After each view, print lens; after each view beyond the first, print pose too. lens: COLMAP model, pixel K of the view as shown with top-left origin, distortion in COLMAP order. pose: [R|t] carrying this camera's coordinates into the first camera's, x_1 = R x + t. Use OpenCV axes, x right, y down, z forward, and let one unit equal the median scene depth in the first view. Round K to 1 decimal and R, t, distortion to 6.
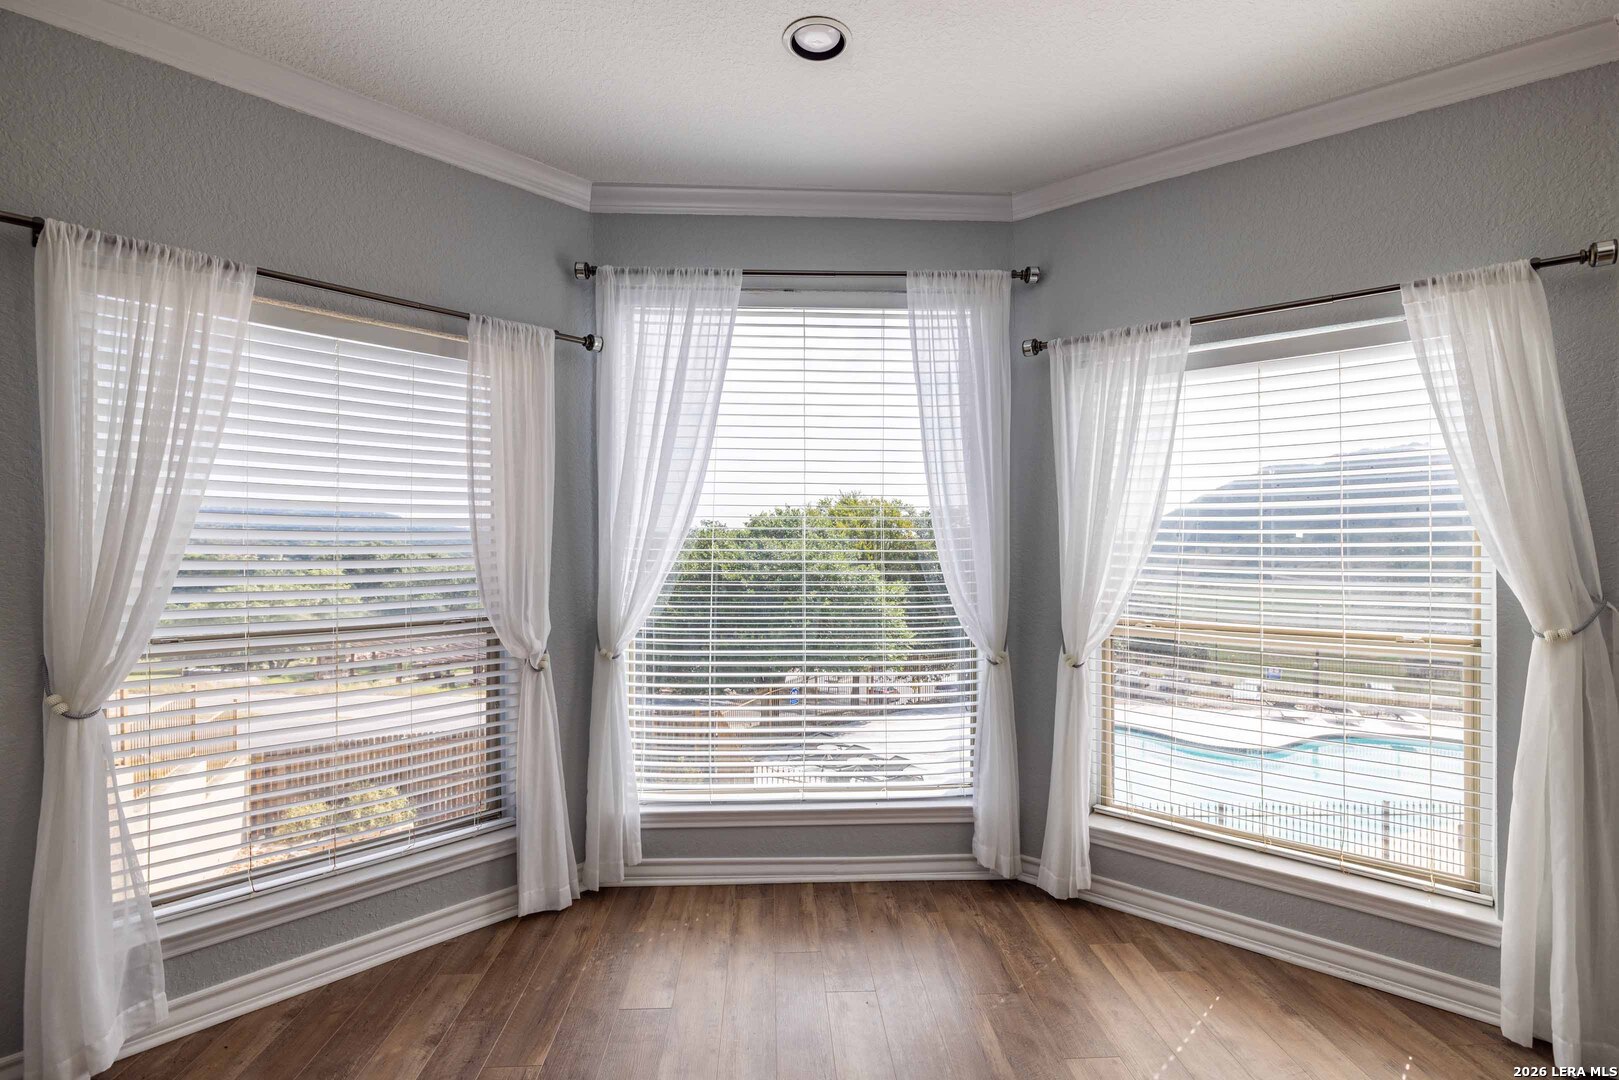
lens RADIAL K [[751.8, 0, 809.5], [0, 751.8, 540.0], [0, 0, 1]] dist [-0.001339, 0.000034]
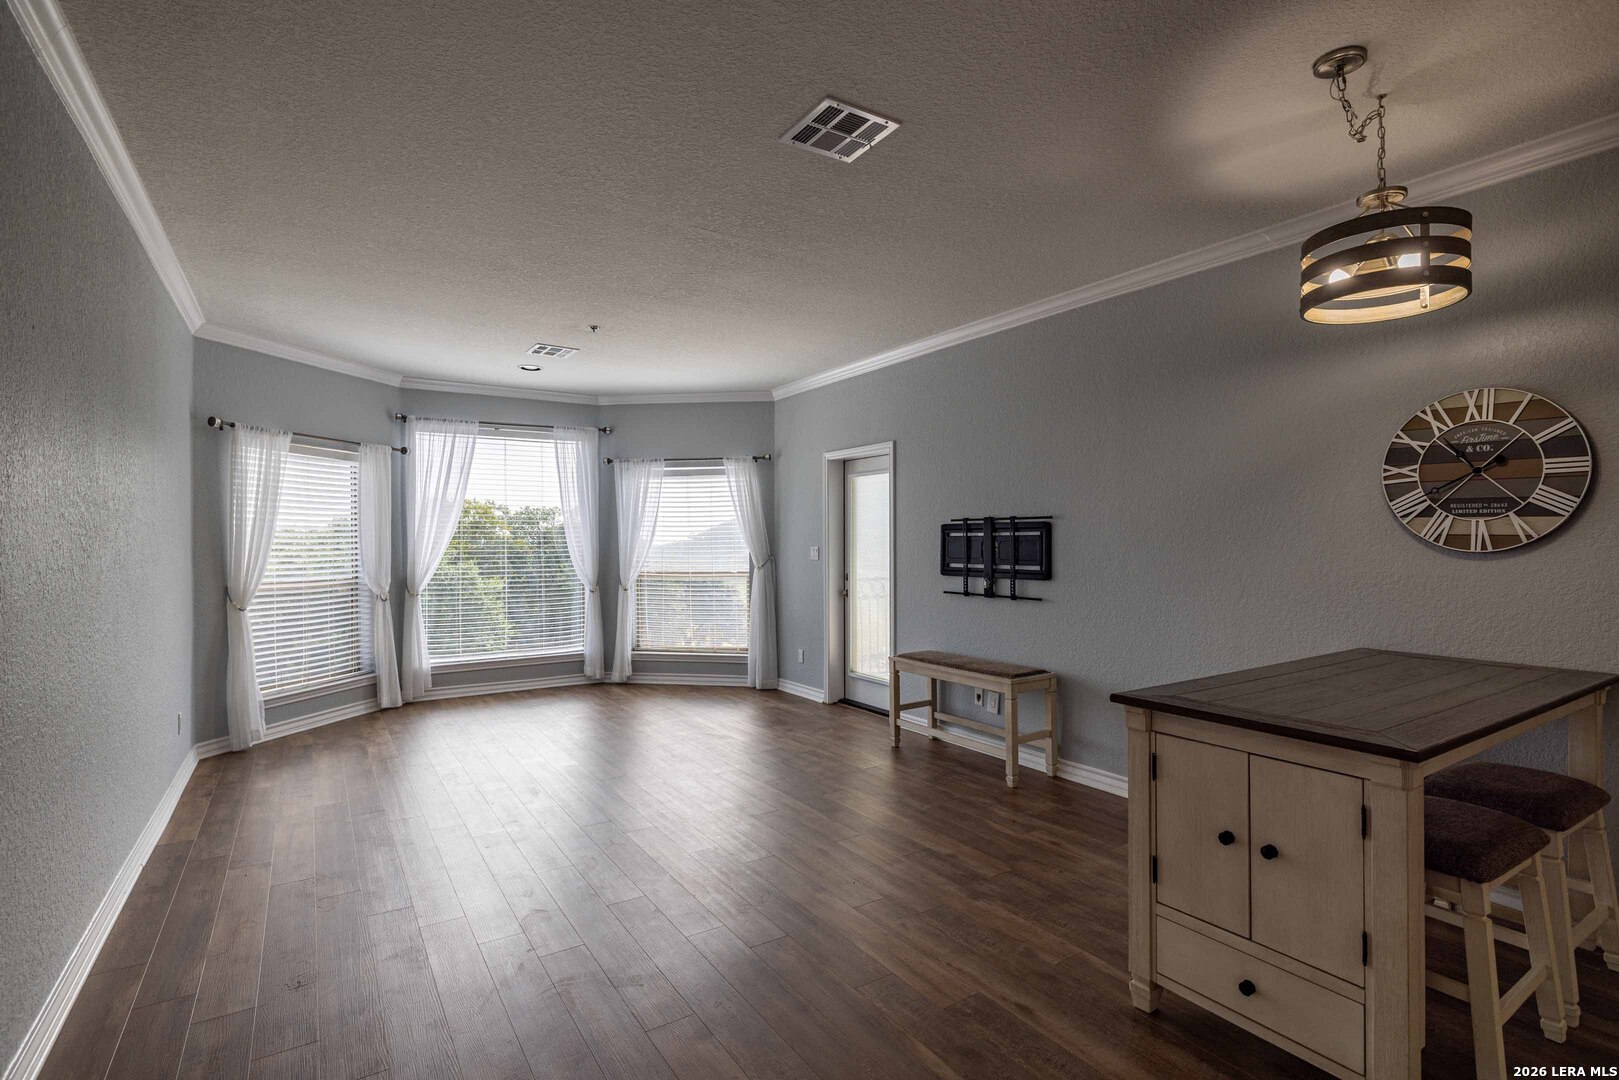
lens RADIAL K [[766.3, 0, 795.7], [0, 766.3, 537.8], [0, 0, 1]] dist [-0.001466, -0.000090]
pose [[0.872211, -0.006633, 0.489086, -0.387068], [0.006609, 0.999977, 0.001776, -0.007352], [-0.489086, 0.001683, 0.872234, -1.463739]]
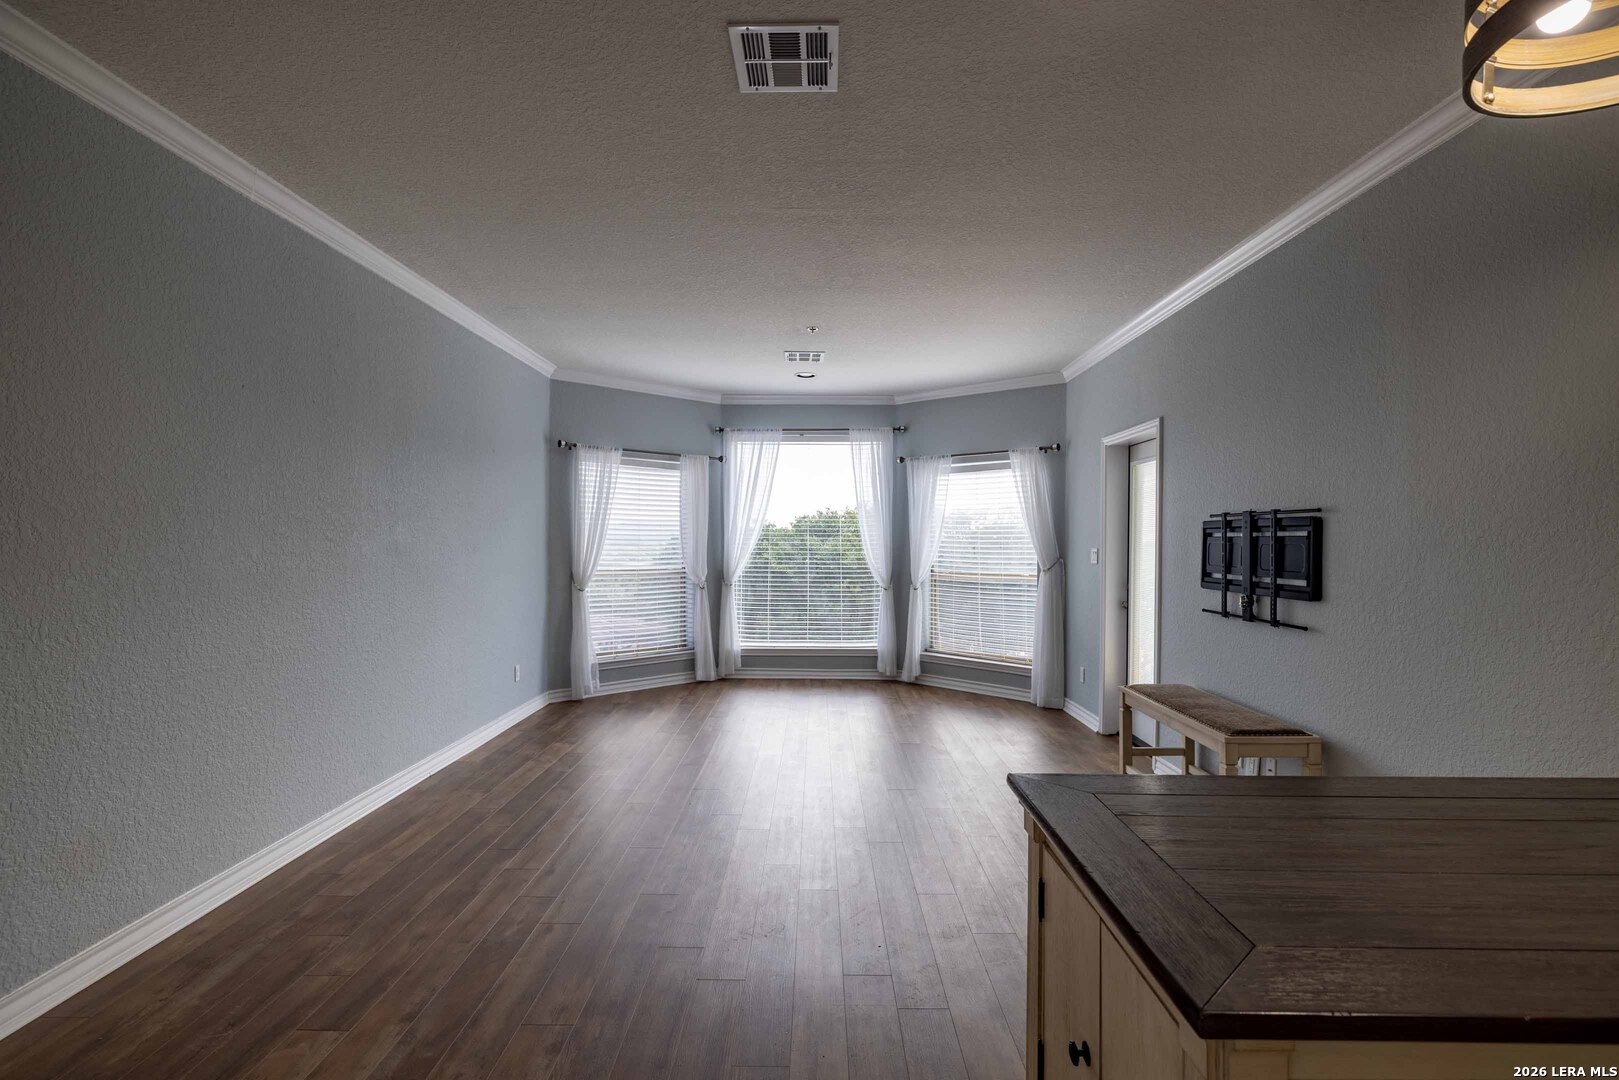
lens RADIAL K [[751.8, 0, 809.5], [0, 751.8, 540.0], [0, 0, 1]] dist [-0.001339, 0.000034]
pose [[0.997878, 0.002481, -0.065061, 0.161151], [-0.002266, 0.999992, 0.003378, -0.003071], [0.065069, -0.003223, 0.997876, -1.455022]]
